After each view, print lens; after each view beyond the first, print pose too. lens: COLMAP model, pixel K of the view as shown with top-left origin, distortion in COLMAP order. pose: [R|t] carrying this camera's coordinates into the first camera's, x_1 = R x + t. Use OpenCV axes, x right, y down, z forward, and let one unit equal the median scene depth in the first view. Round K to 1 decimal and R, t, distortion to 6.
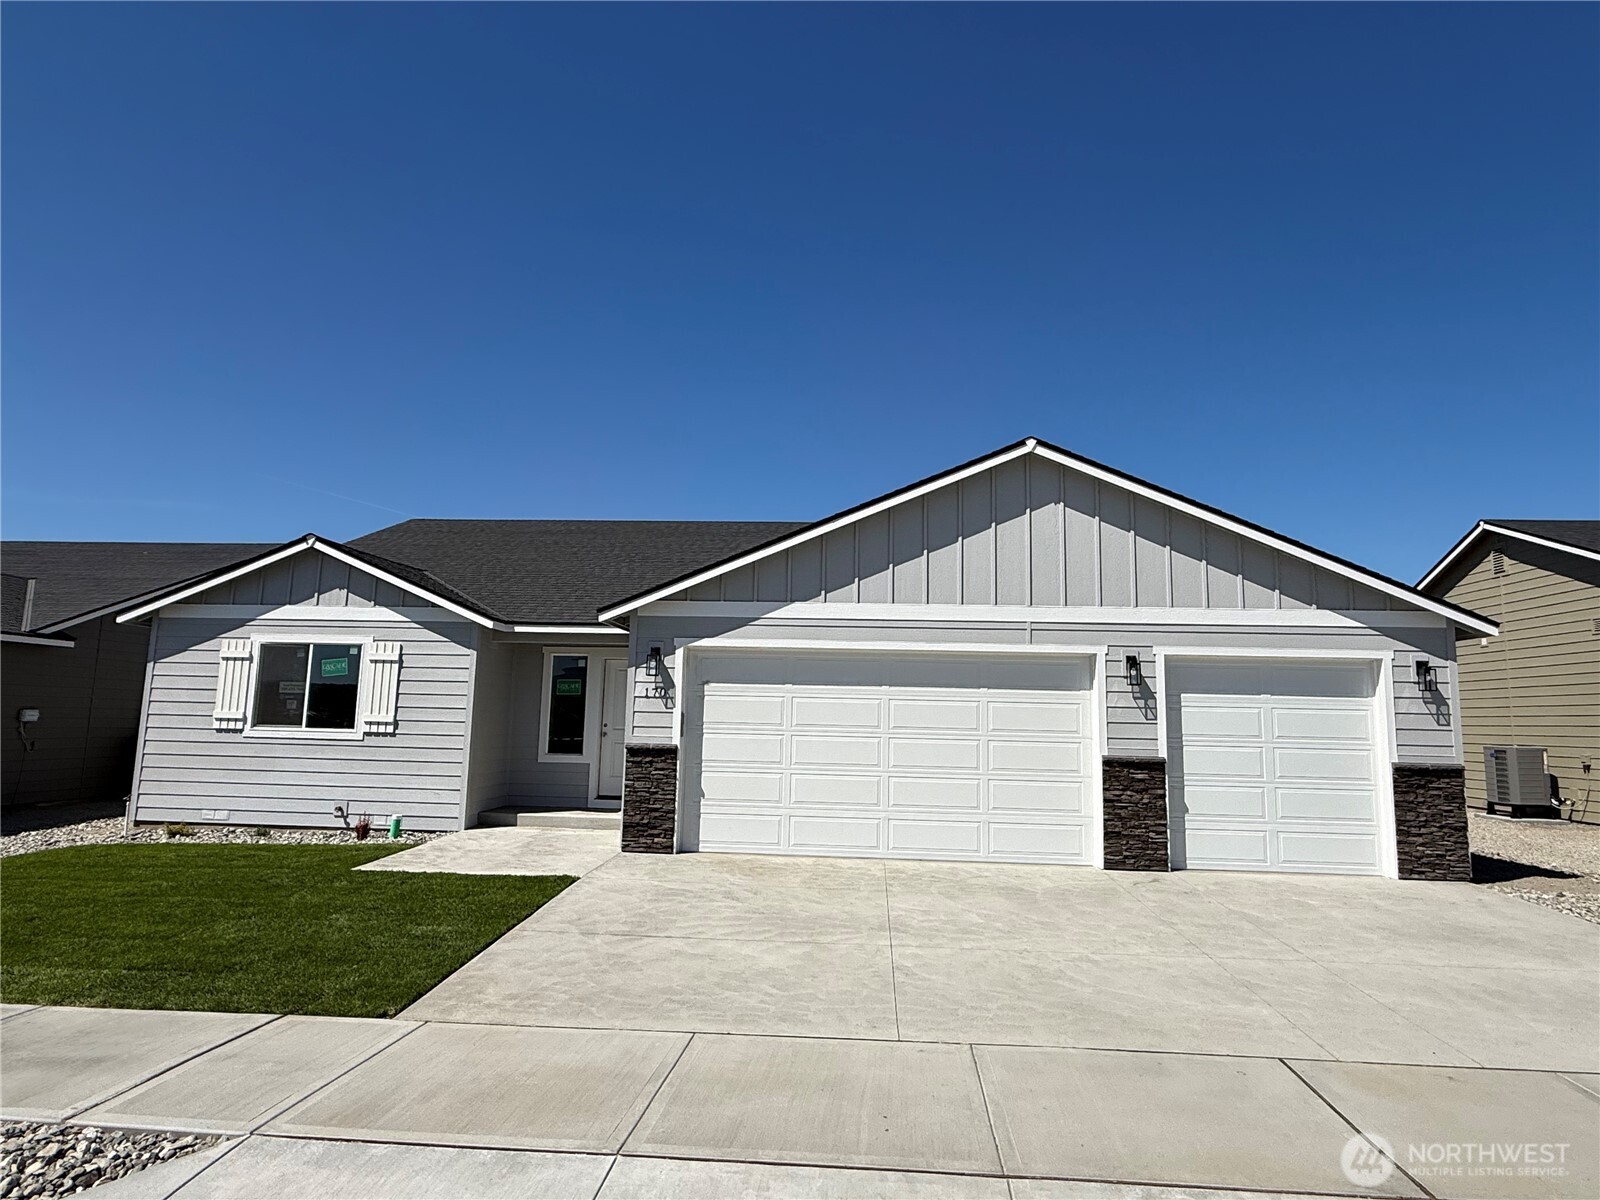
lens RADIAL K [[925.9, 0, 800.0], [0, 925.9, 600.0], [0, 0, 1]] dist [-0.001373, -0.001177]
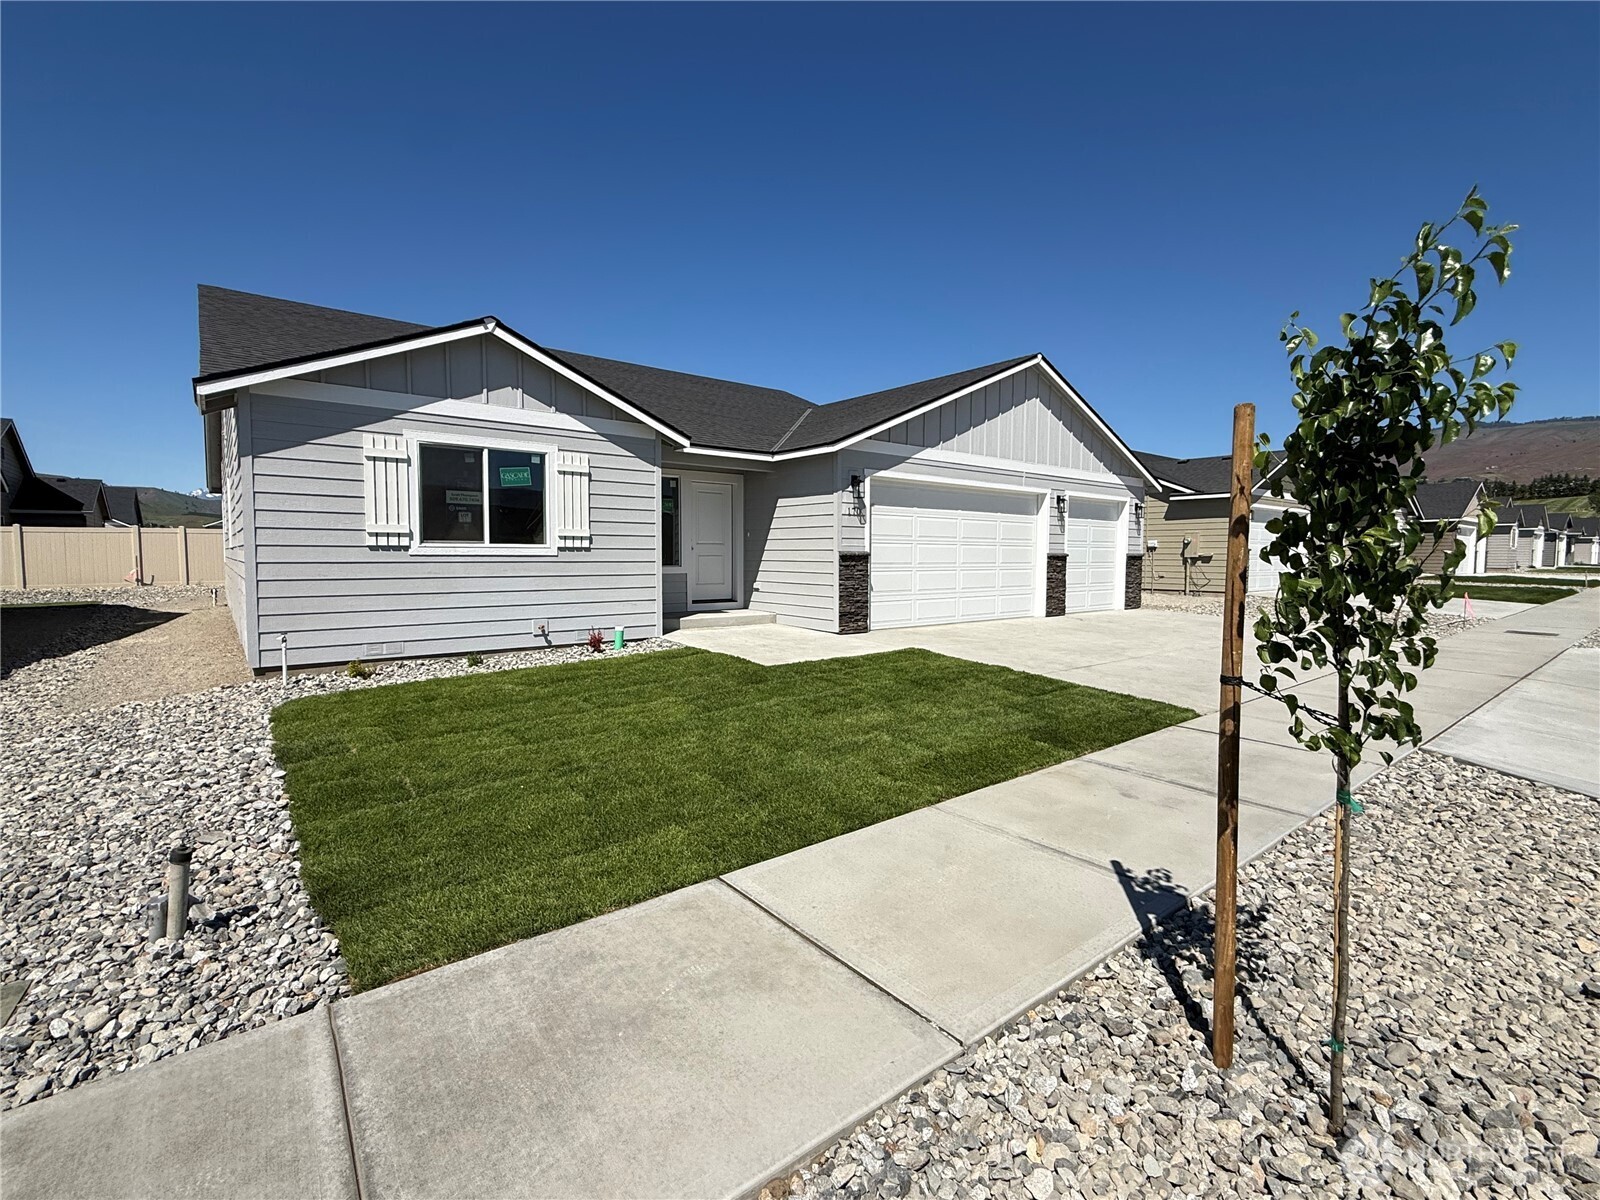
lens RADIAL K [[729.6, 0, 800.0], [0, 729.6, 600.0], [0, 0, 1]] dist [-0.000650, -0.000066]
pose [[0.724864, -0.062948, 0.686010, -0.914259], [-0.077524, 0.982037, 0.172026, 0.053635], [-0.684516, -0.177878, 0.706963, 0.325629]]
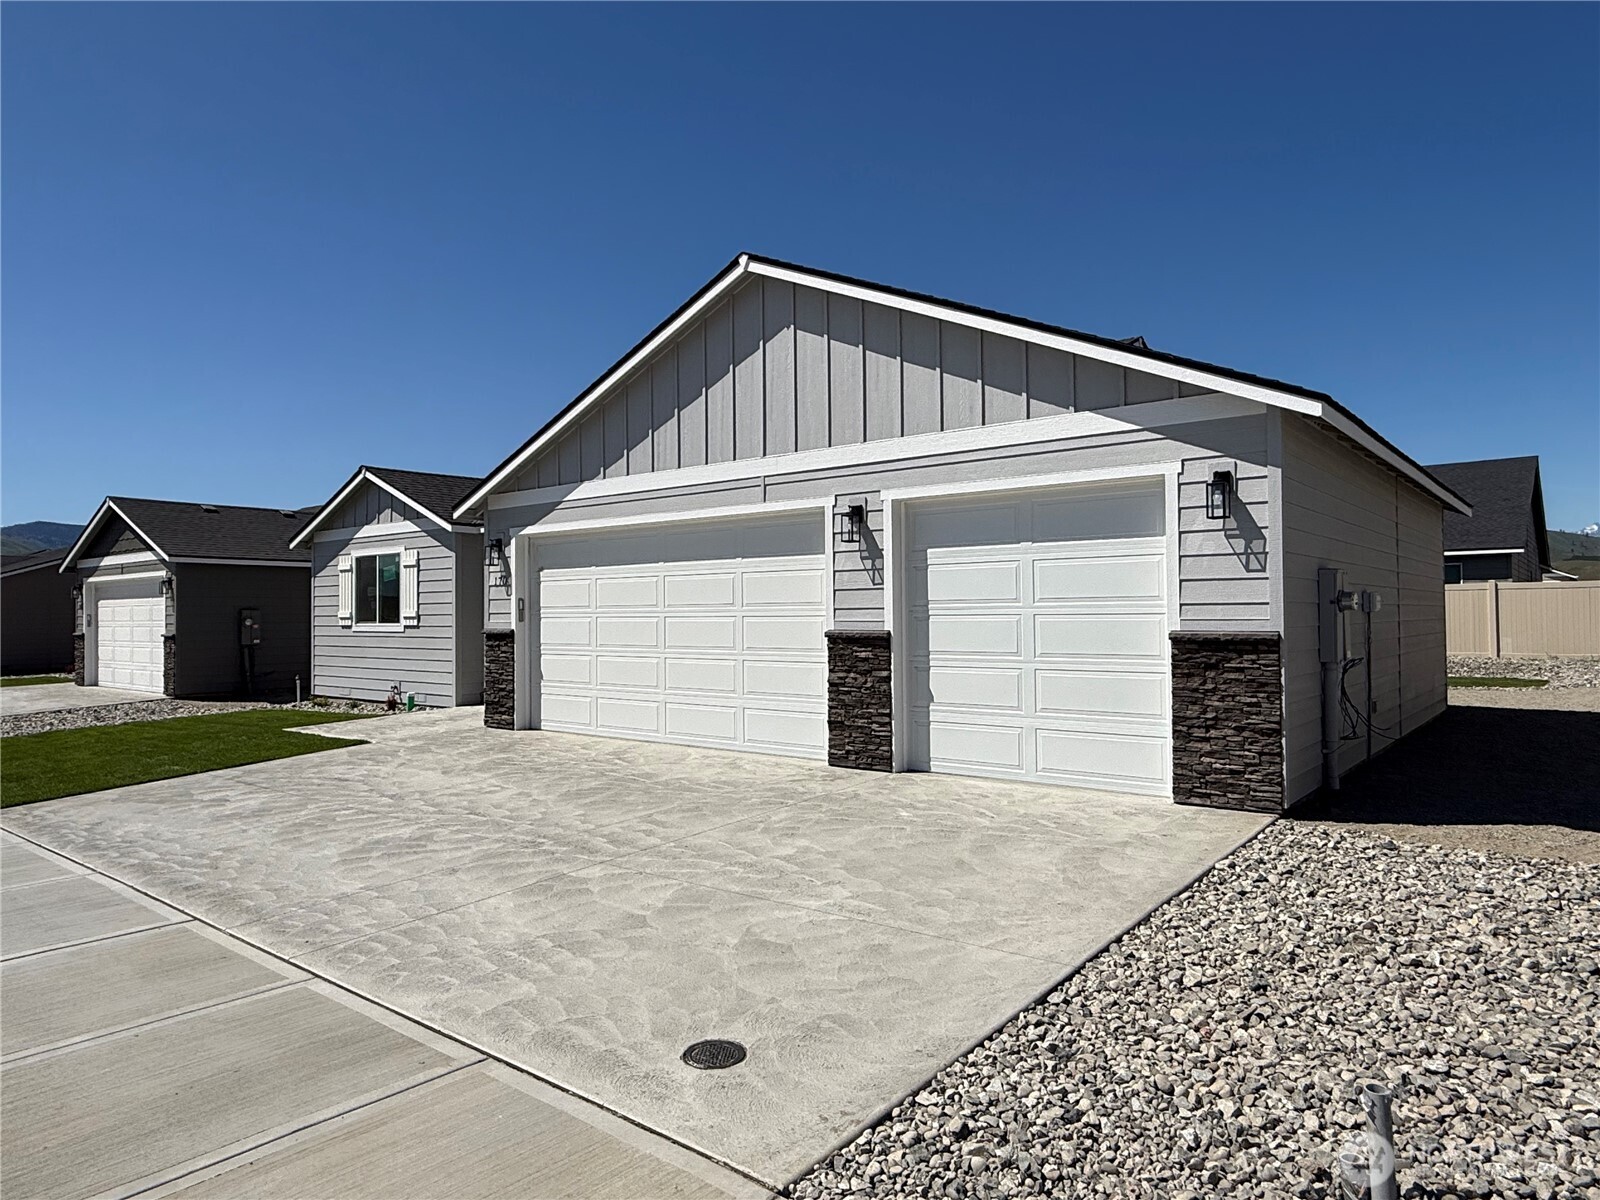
lens RADIAL K [[984.8, 0, 800.0], [0, 984.8, 600.0], [0, 0, 1]] dist [0.002331, 0.000476]
pose [[0.826740, -0.039007, -0.561230, 0.768726], [0.101856, 0.991485, 0.081132, 0.065479], [0.553286, -0.124240, 0.823674, 0.260038]]
